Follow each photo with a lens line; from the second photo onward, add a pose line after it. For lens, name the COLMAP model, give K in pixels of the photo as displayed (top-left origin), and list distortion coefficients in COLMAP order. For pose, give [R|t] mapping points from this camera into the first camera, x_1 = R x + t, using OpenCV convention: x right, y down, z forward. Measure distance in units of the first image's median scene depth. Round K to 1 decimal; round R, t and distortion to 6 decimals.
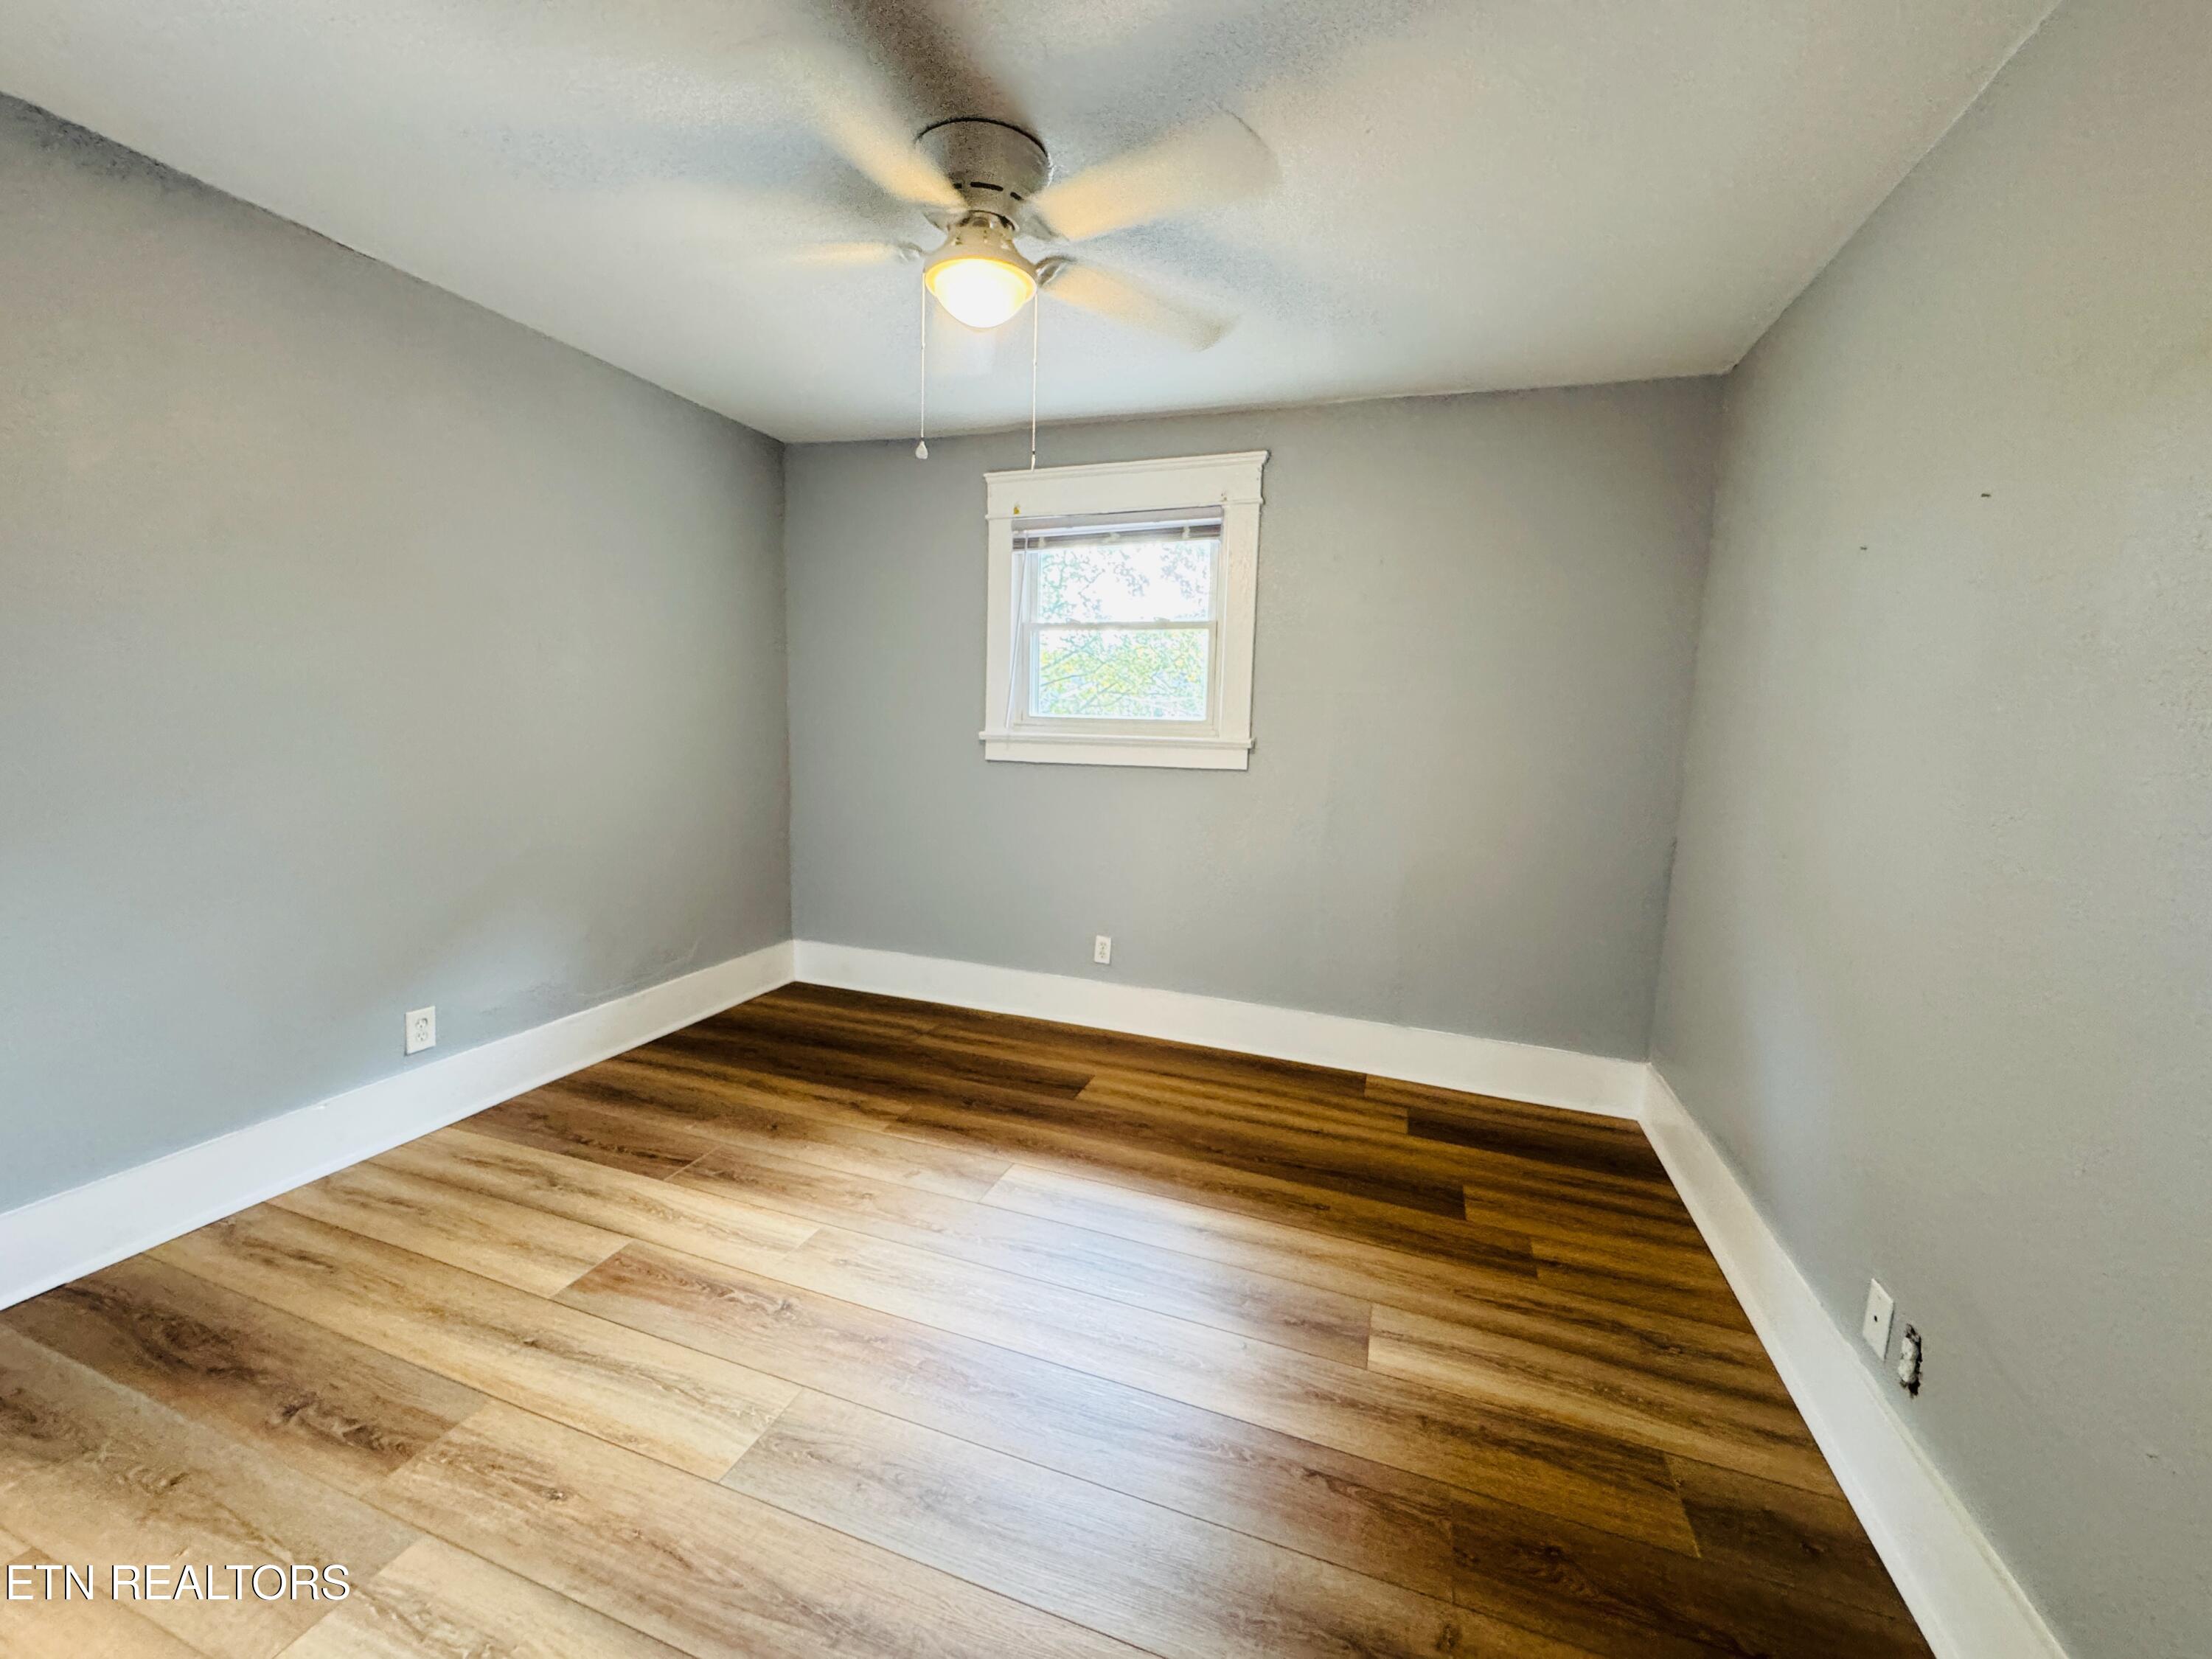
lens RADIAL K [[884.8, 0, 1116.8], [0, 884.8, 830.6], [0, 0, 1]] dist [-0.001633, 0.000107]
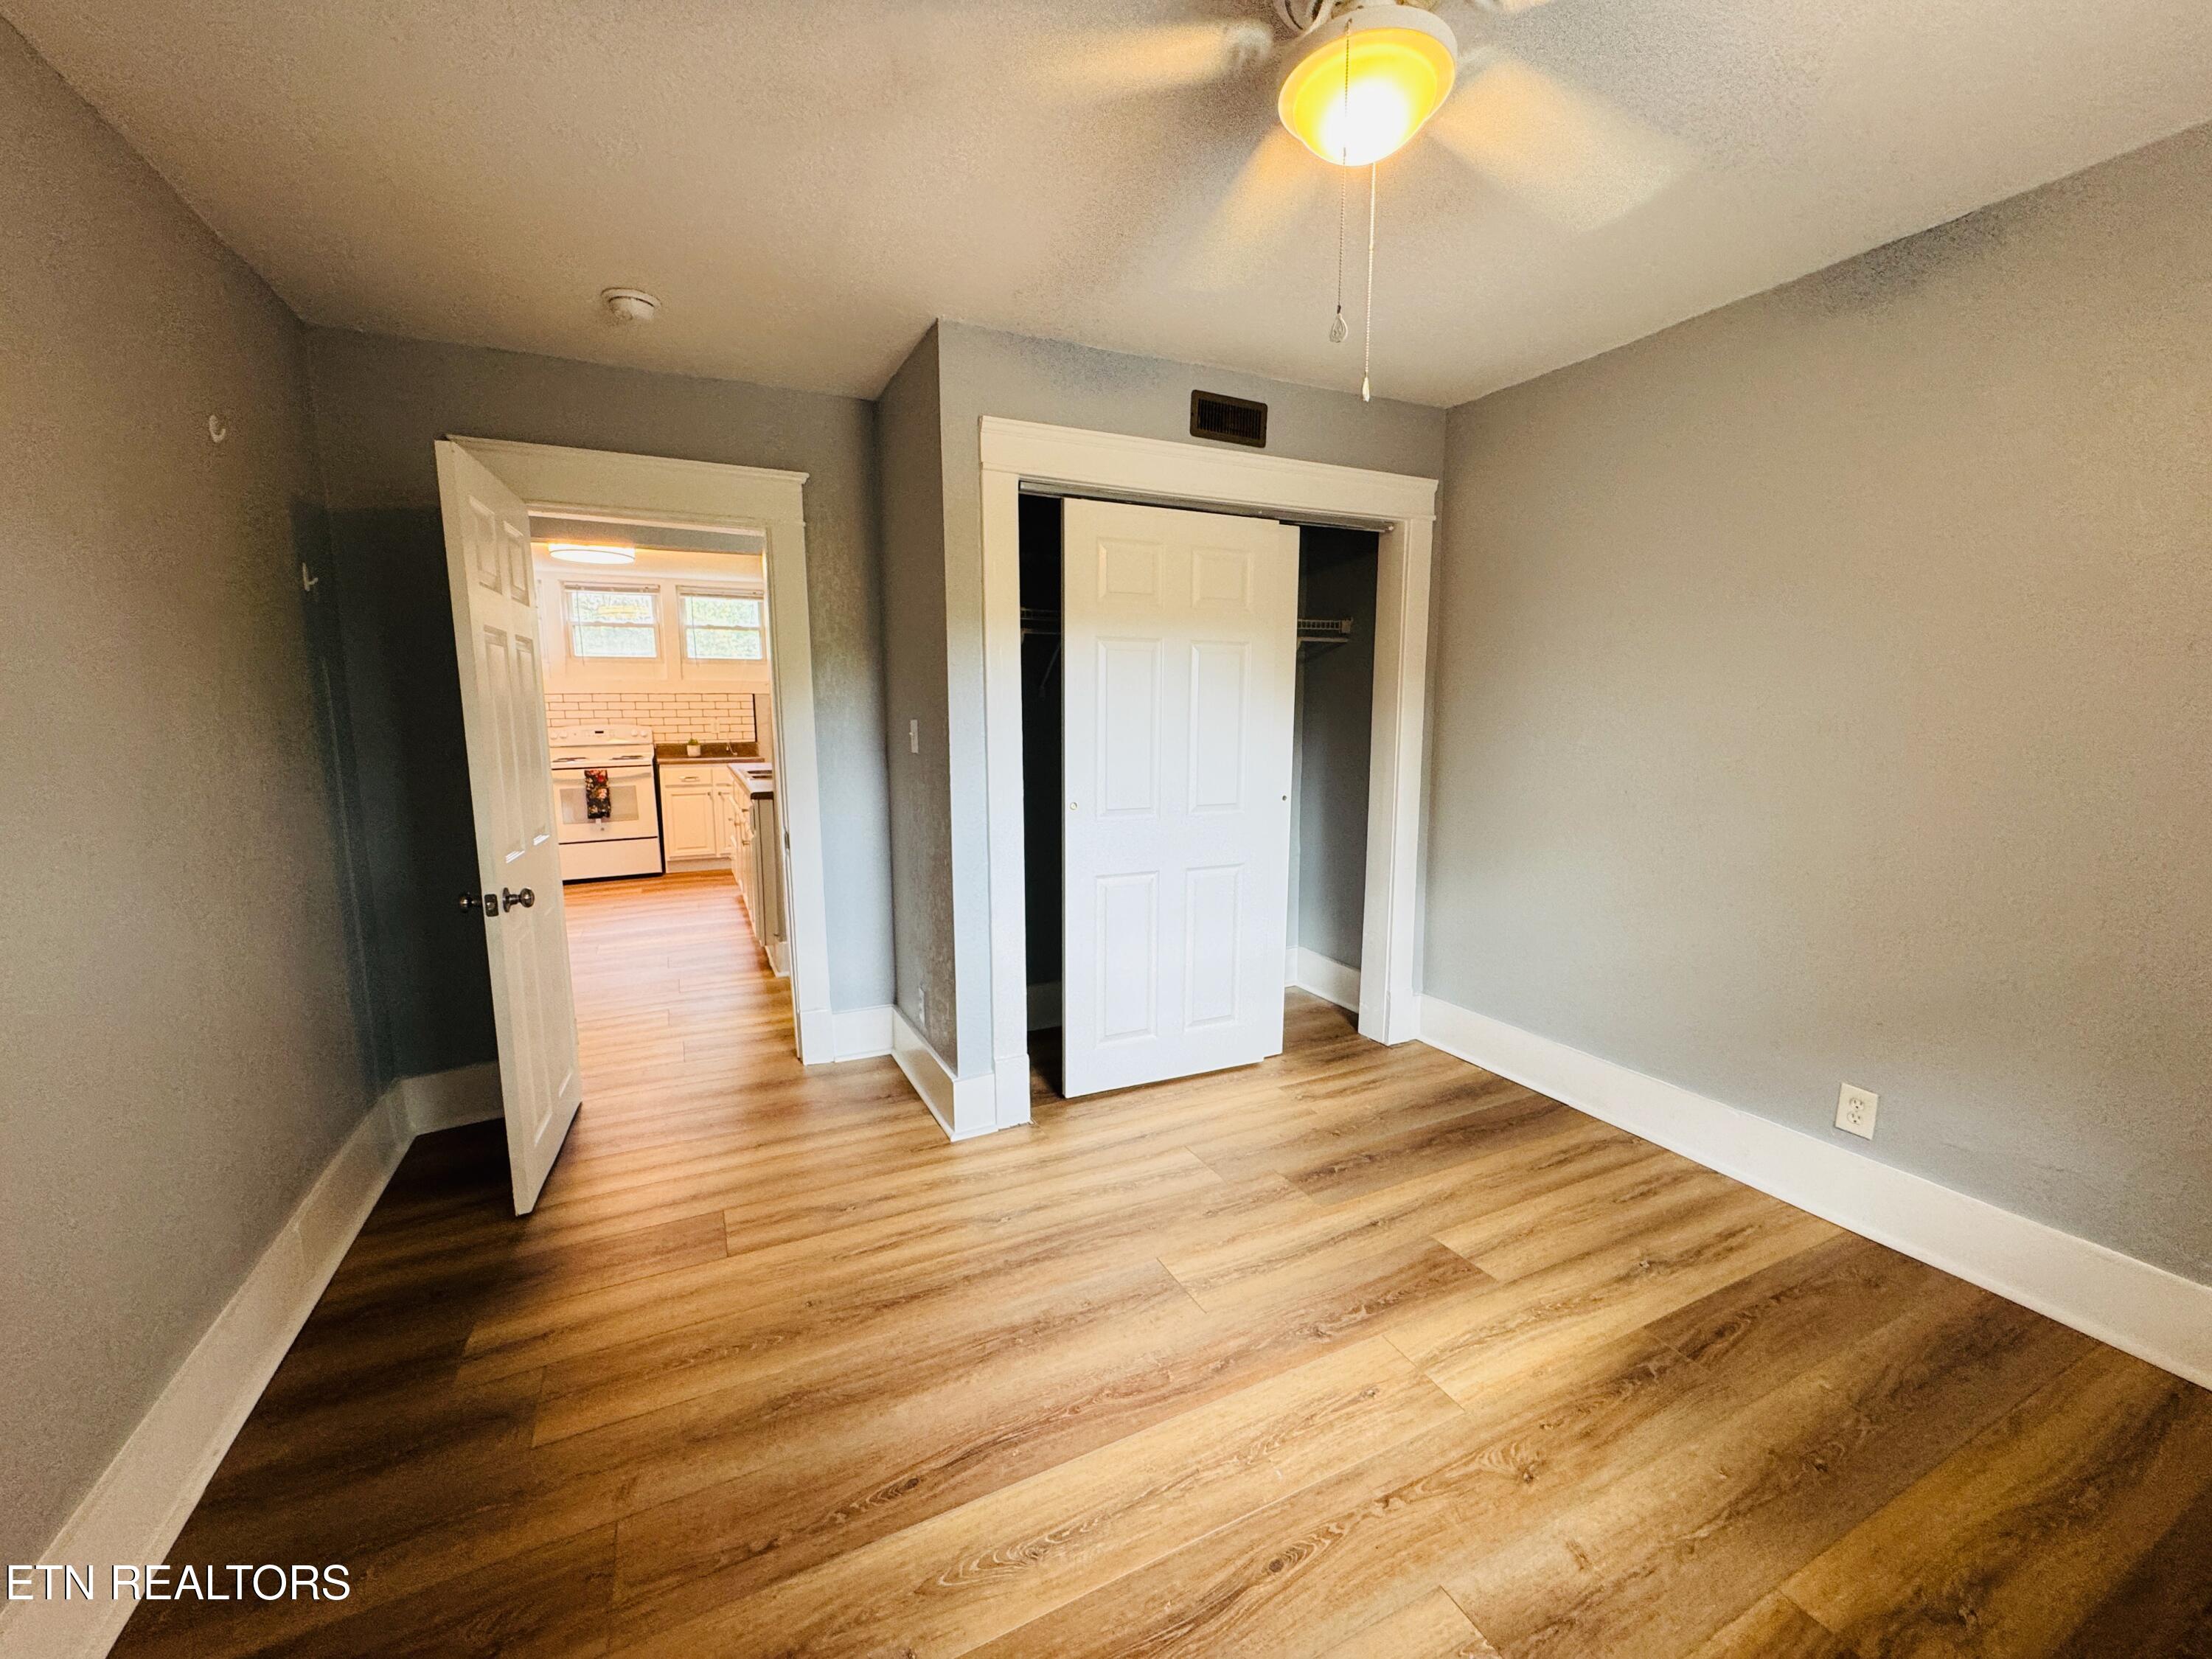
lens RADIAL K [[884.8, 0, 1101.4], [0, 884.8, 837.6], [0, 0, 1]] dist [-0.001633, 0.000107]
pose [[-0.722381, 0.071587, -0.687780, 0.381792], [-0.108030, 0.970731, 0.214503, -0.164470], [0.683005, 0.229254, -0.693504, 1.178379]]
